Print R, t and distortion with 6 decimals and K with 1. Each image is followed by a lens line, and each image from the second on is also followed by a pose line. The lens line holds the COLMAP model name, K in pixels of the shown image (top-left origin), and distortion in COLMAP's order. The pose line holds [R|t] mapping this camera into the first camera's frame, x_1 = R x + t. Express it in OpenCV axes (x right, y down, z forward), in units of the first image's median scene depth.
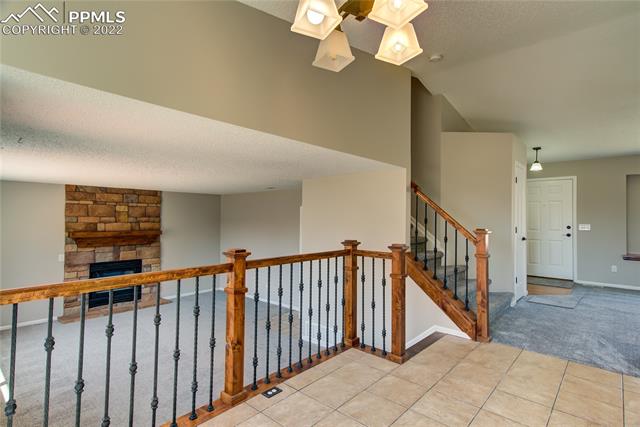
lens RADIAL K [[335.8, 0, 323.6], [0, 335.8, 211.3], [0, 0, 1]] dist [0.032915, 0.002929]
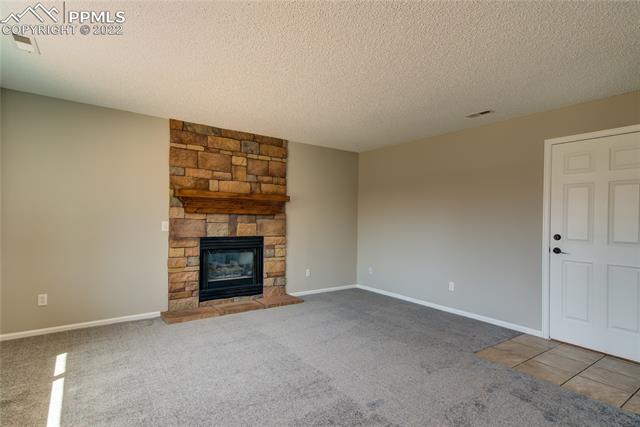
lens RADIAL K [[335.8, 0, 317.2], [0, 335.8, 216.0], [0, 0, 1]] dist [0.032915, 0.002929]
pose [[0.973592, 0.002378, -0.228284, -0.288137], [-0.002428, 0.999997, 0.000062, 0.104767], [0.228283, 0.000494, 0.973595, 0.376760]]
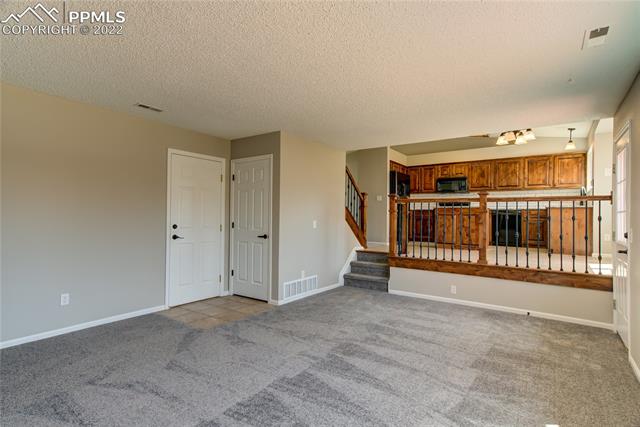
lens RADIAL K [[335.8, 0, 319.7], [0, 335.8, 212.7], [0, 0, 1]] dist [0.032915, 0.002929]
pose [[-0.104609, -0.005261, 0.994500, -0.684776], [-0.013644, 0.999899, 0.003855, 0.102921], [-0.994420, -0.013166, -0.104670, 0.708034]]
